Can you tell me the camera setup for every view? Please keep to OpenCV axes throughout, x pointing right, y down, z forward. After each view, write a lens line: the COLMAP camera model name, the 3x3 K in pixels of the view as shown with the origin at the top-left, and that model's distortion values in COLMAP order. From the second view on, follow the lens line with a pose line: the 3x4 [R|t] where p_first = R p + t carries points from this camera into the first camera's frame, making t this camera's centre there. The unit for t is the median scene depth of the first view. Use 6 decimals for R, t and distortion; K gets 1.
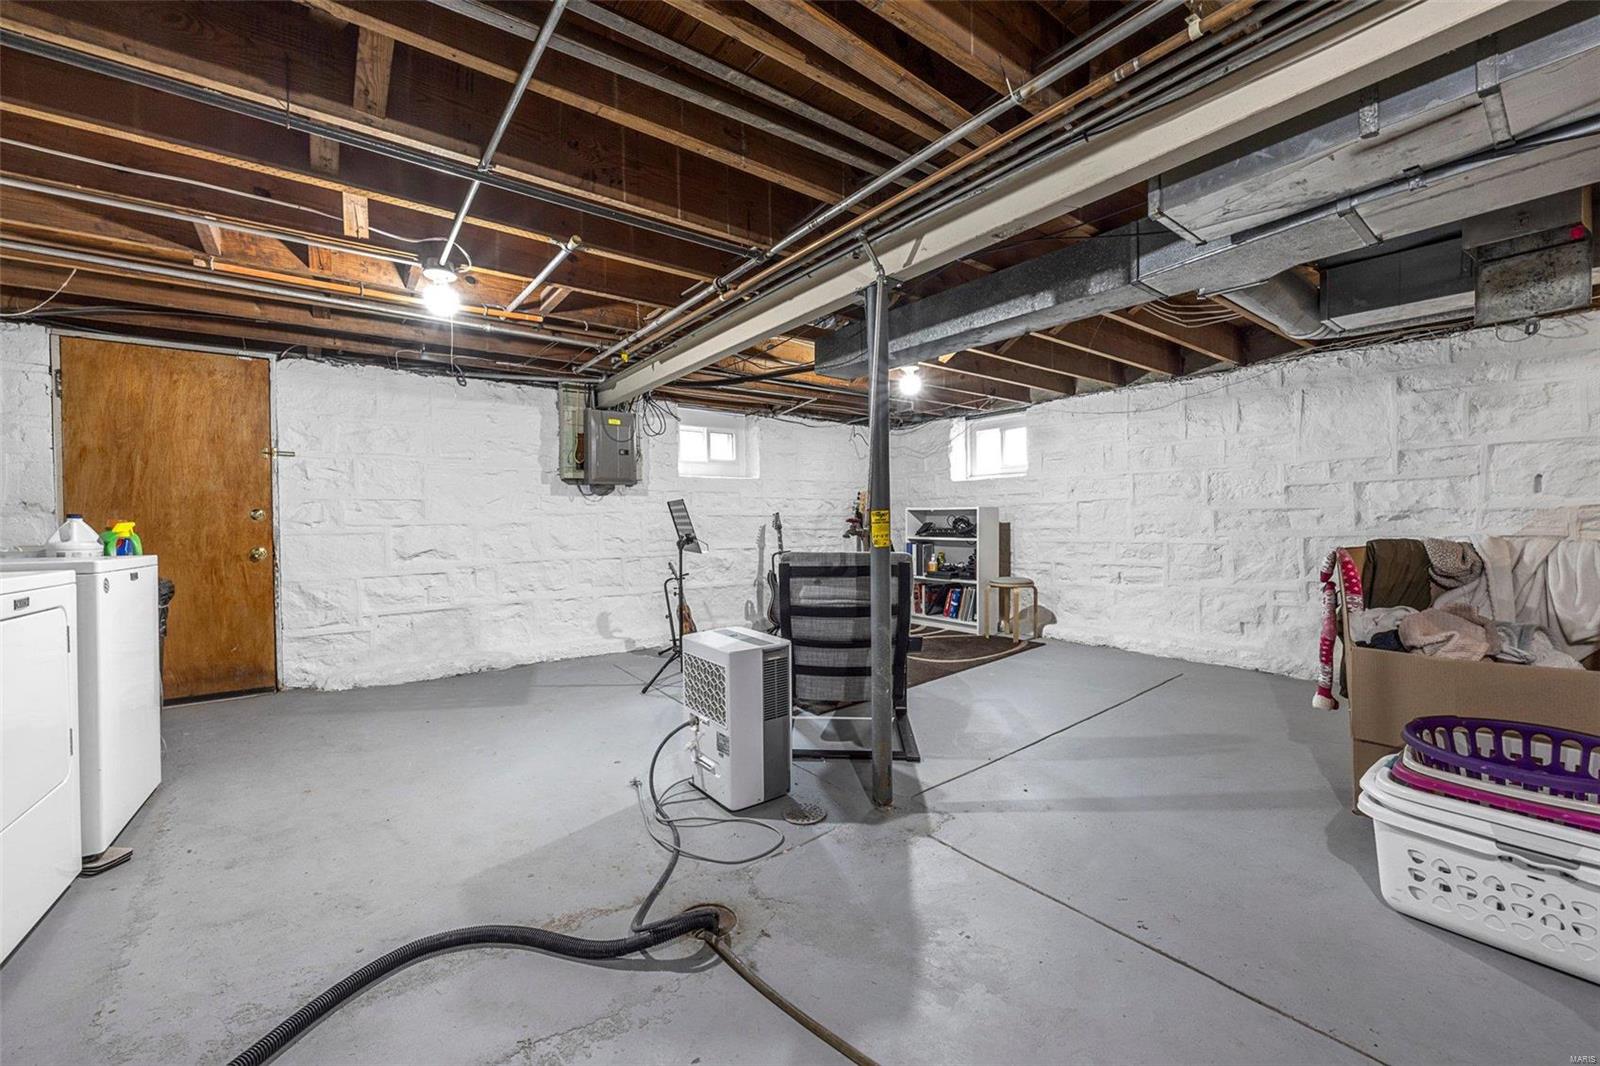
lens RADIAL K [[635.9, 0, 799.4], [0, 635.9, 531.2], [0, 0, 1]] dist [-0.003823, -0.000330]
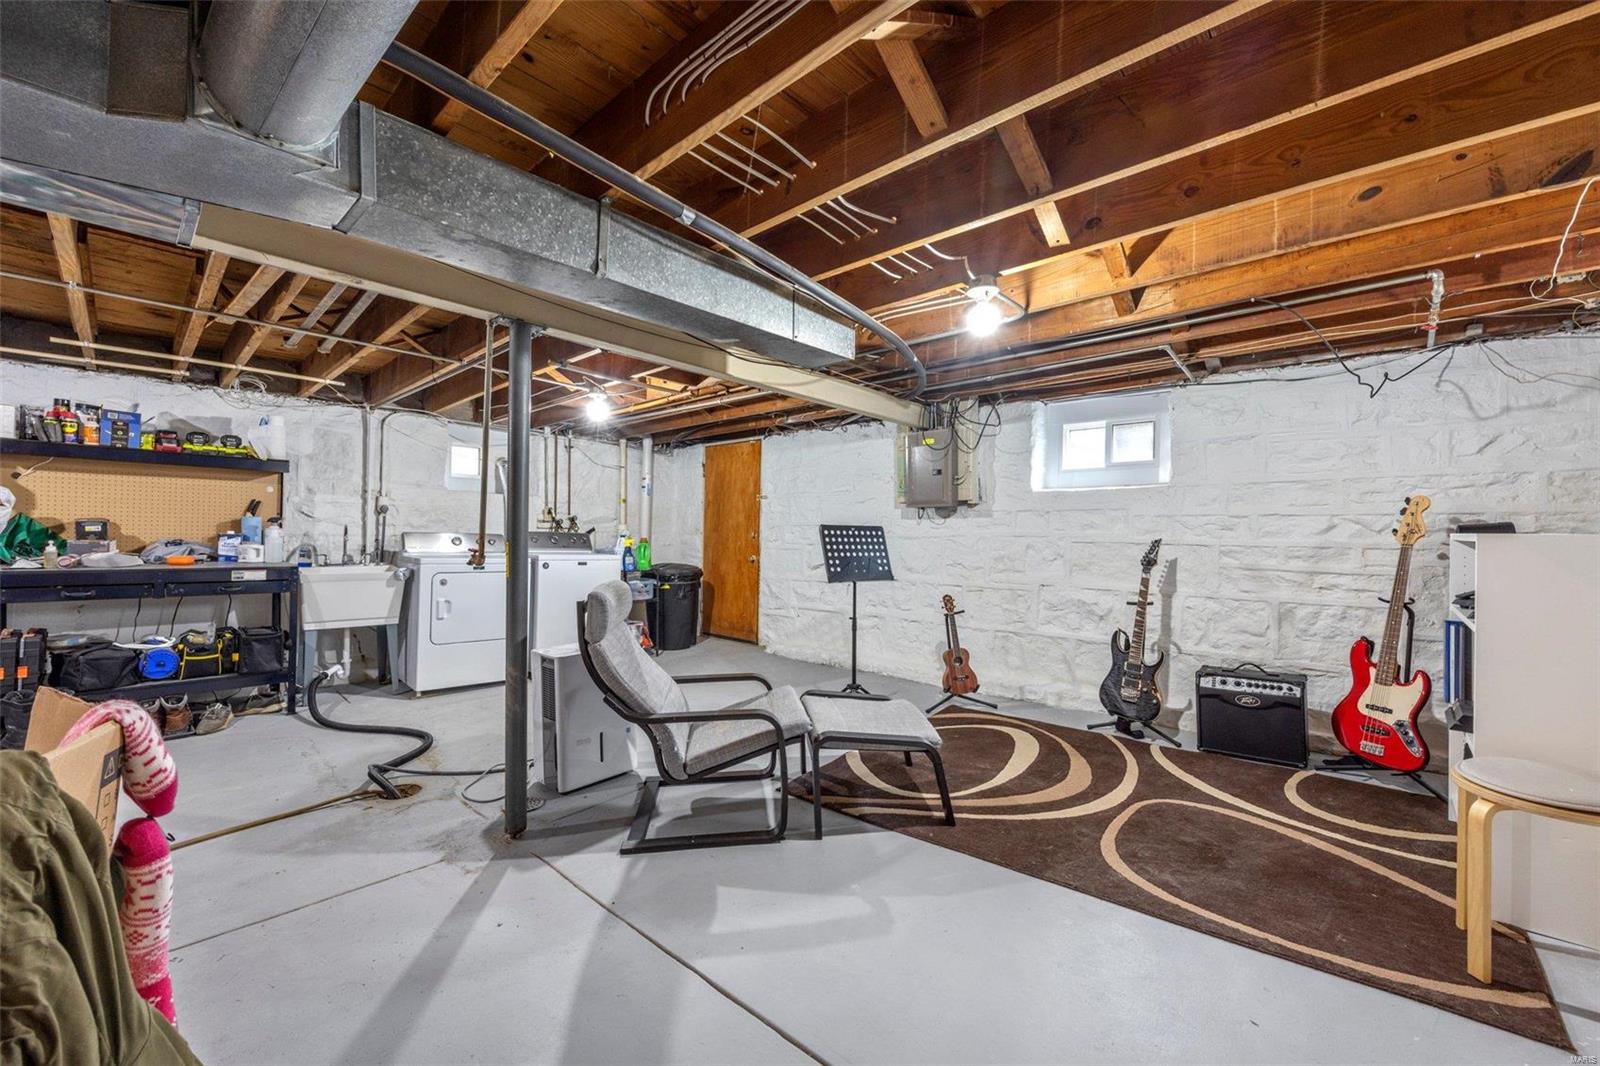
lens RADIAL K [[635.9, 0, 799.4], [0, 635.9, 531.2], [0, 0, 1]] dist [-0.003823, -0.000330]
pose [[0.171172, 0.007170, -0.985215, 0.746009], [-0.028076, 0.999603, 0.002397, -0.041716], [0.984841, 0.027251, 0.171305, 0.784255]]
